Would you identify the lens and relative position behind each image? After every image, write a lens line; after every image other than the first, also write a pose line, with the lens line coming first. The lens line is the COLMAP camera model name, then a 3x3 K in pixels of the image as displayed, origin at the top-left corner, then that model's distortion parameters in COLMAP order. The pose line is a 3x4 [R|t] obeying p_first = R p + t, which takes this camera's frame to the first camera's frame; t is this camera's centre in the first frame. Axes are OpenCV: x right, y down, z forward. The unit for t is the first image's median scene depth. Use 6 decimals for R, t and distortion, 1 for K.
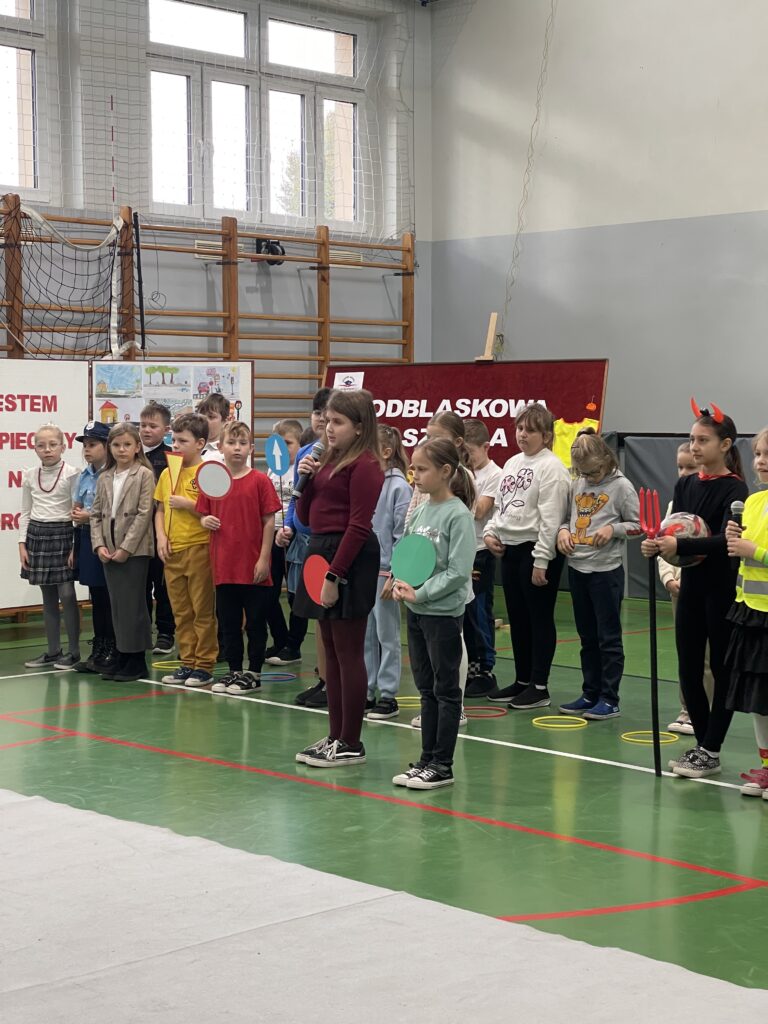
lens RADIAL K [[1891.3, 0, 385.8], [0, 1891.3, 508.6], [0, 0, 1]] dist [0.232933, -0.001350]
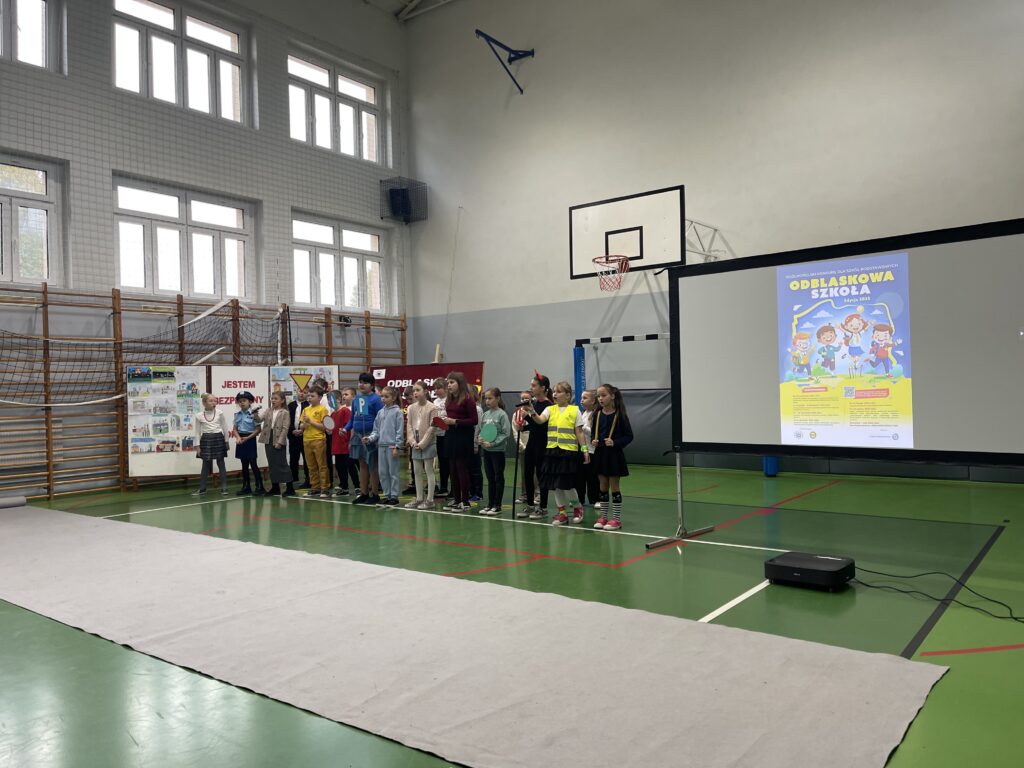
lens RADIAL K [[778.4, 0, 517.2], [0, 778.4, 389.7], [0, 0, 1]] dist [0.057461, -0.057740]
pose [[0.988111, -0.024129, 0.151835, 0.002930], [0.031980, 0.998263, -0.049482, 0.009546], [-0.150378, 0.053749, 0.987166, -0.018134]]
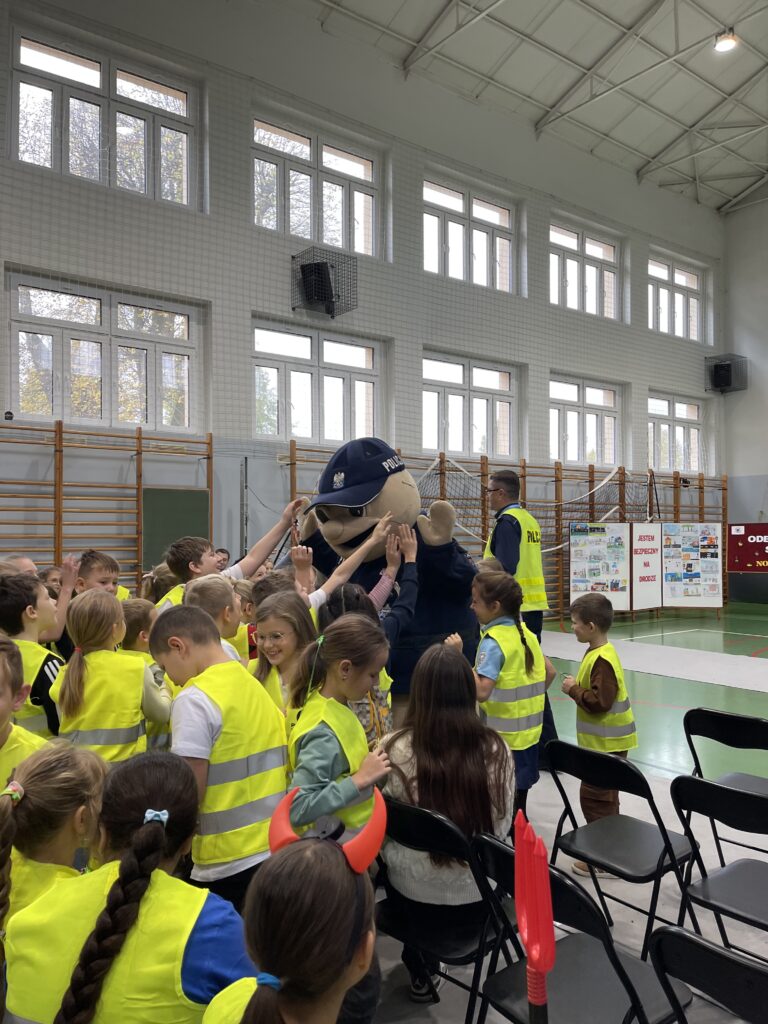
lens RADIAL K [[778.4, 0, 384.2], [0, 778.4, 523.3], [0, 0, 1]] dist [0.057461, -0.057740]
pose [[0.993684, -0.006670, -0.112015, -0.394800], [-0.000904, 0.997724, -0.067427, 0.002622], [0.112210, 0.067103, 0.991416, -0.201148]]
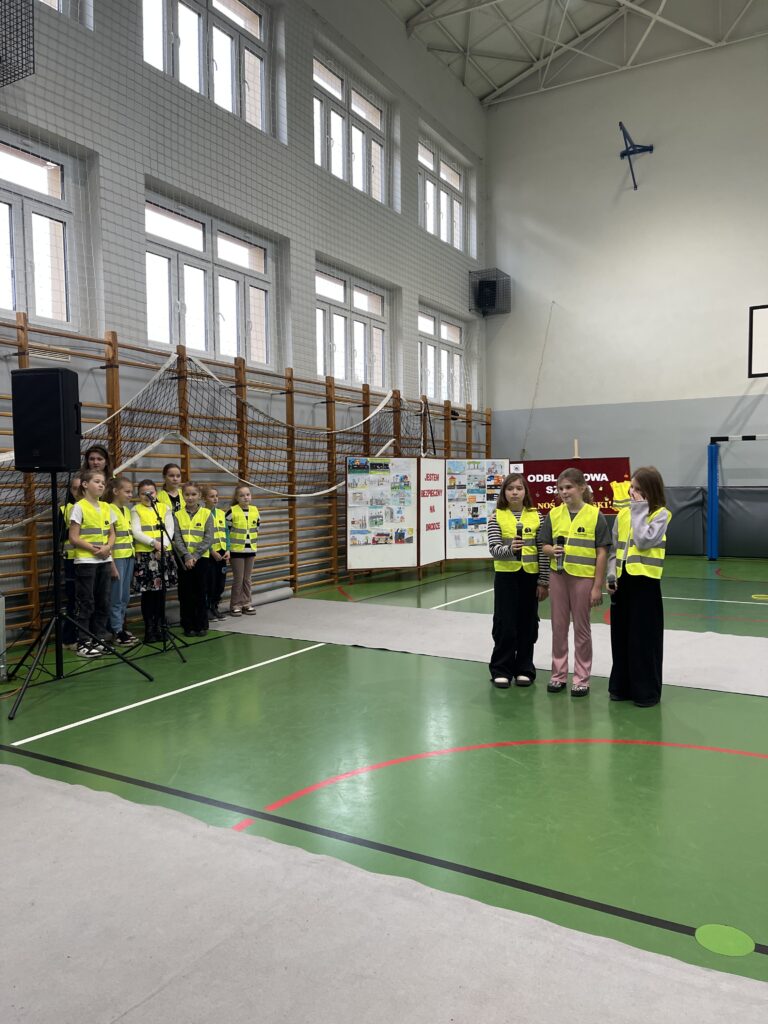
lens RADIAL K [[770.6, 0, 382.5], [0, 770.6, 528.8], [0, 0, 1]] dist [0.068759, -0.096981]
pose [[0.962863, -0.026842, 0.268653, -0.443203], [0.025168, 0.999636, 0.009674, -0.001525], [-0.268815, -0.002553, 0.963188, 0.079340]]
